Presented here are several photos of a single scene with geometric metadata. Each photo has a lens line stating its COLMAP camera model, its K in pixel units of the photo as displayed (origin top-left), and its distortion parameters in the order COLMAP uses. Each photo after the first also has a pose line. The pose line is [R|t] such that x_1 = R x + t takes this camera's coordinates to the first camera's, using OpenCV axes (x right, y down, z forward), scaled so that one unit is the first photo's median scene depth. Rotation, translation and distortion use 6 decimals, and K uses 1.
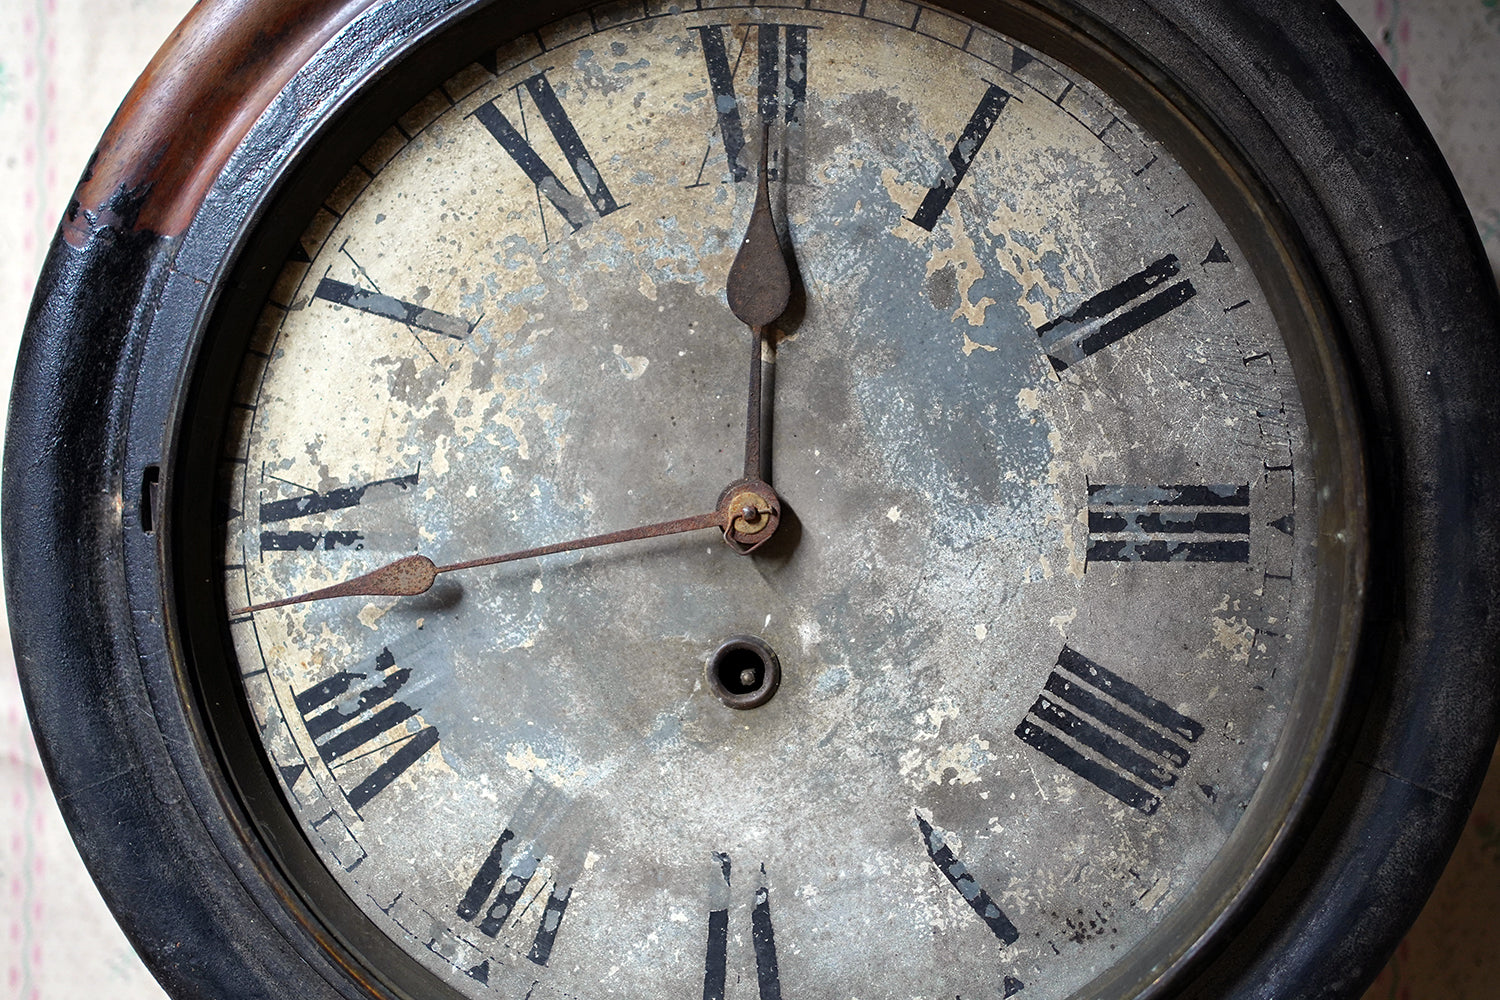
lens RADIAL K [[1536.3, 0, 759.7], [0, 1536.3, 495.6], [0, 0, 1]] dist [0.016792, 0.000000]
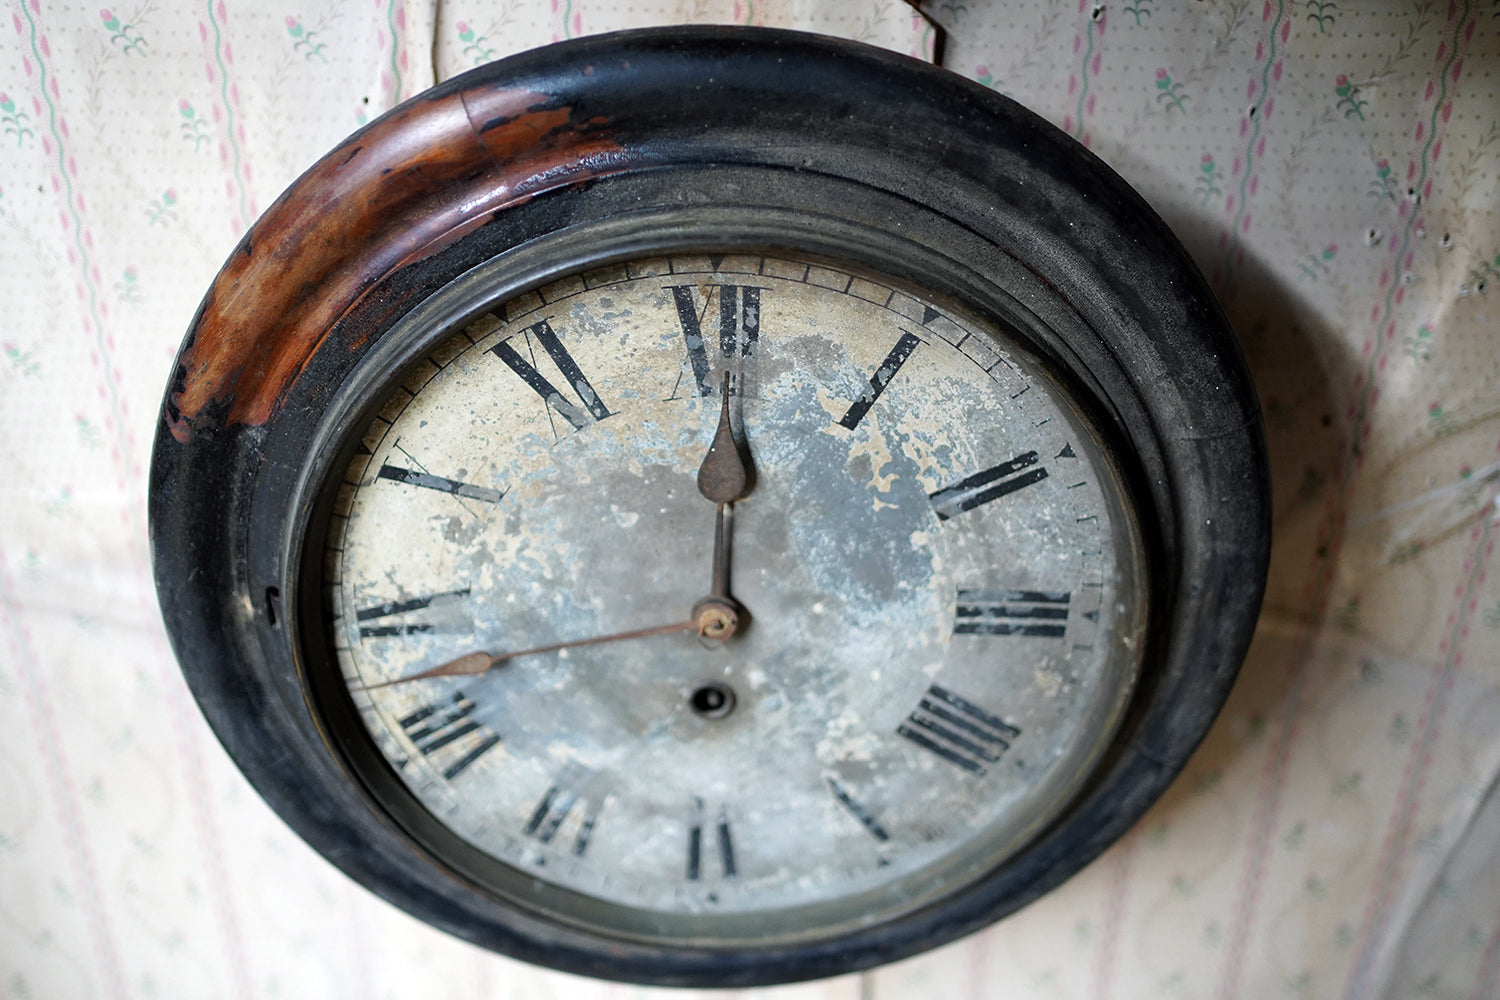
lens RADIAL K [[1536.3, 0, 748.3], [0, 1536.3, 502.4], [0, 0, 1]] dist [0.016792, 0.000000]
pose [[0.998274, -0.024677, 0.053301, -0.048049], [-0.006599, 0.854607, 0.519234, -0.792460], [-0.058365, -0.518689, 0.852968, -0.135082]]
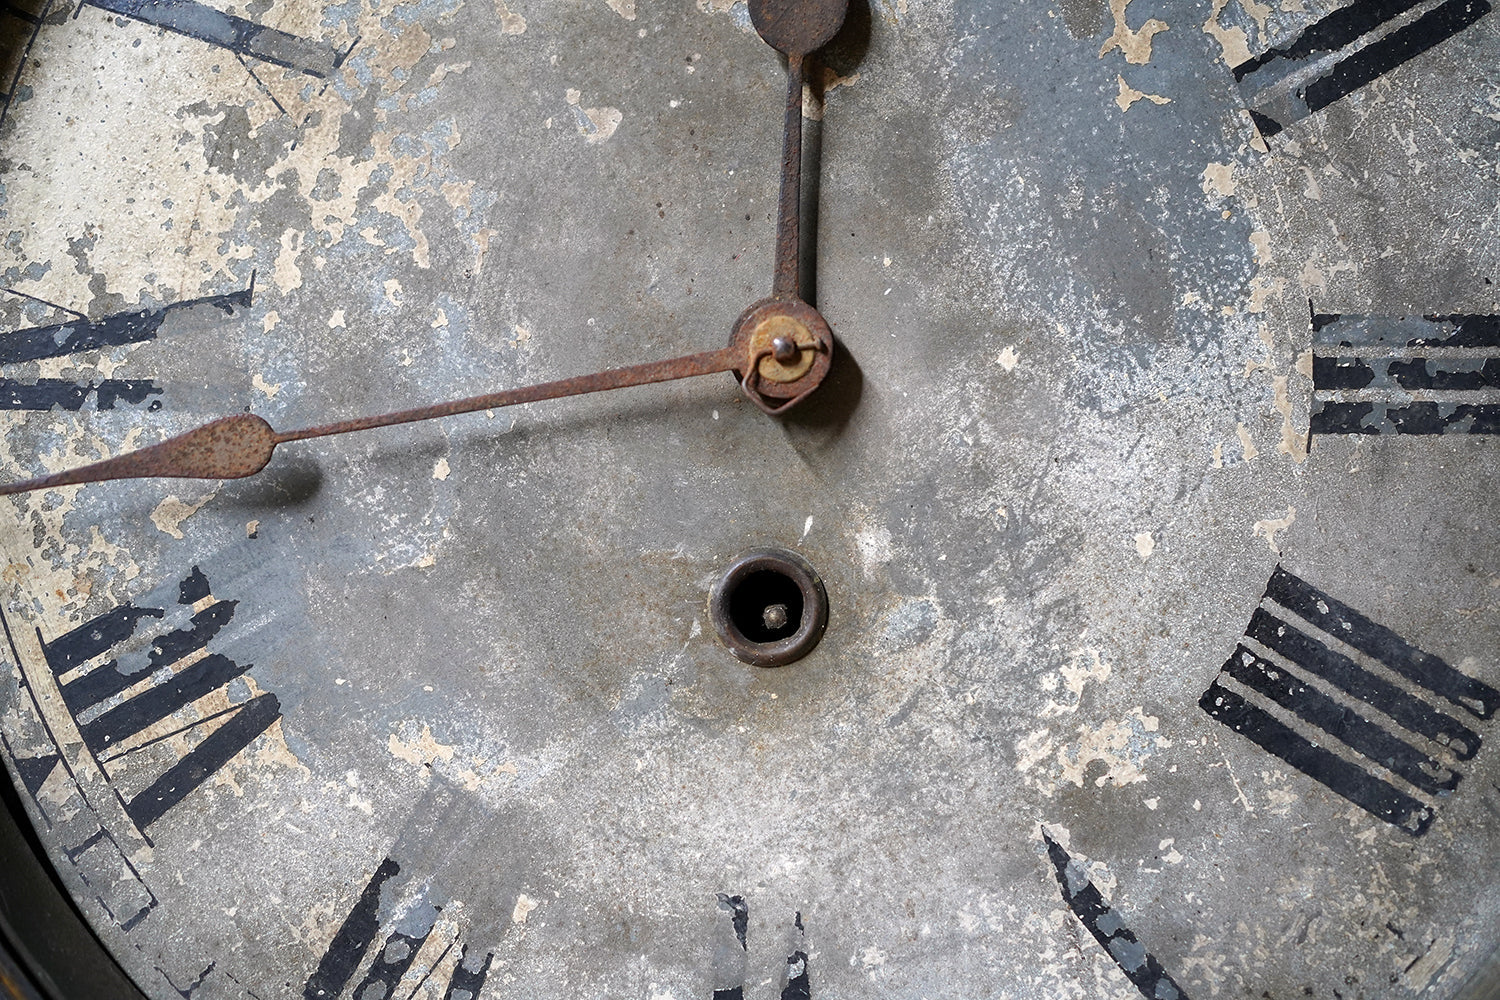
lens RADIAL K [[1536.3, 0, 762.6], [0, 1536.3, 491.3], [0, 0, 1]] dist [0.016792, 0.000000]
pose [[0.999390, 0.006538, 0.034318, -0.035268], [-0.005922, 0.999820, -0.018008, 0.078612], [-0.034430, 0.017794, 0.999249, 0.370531]]
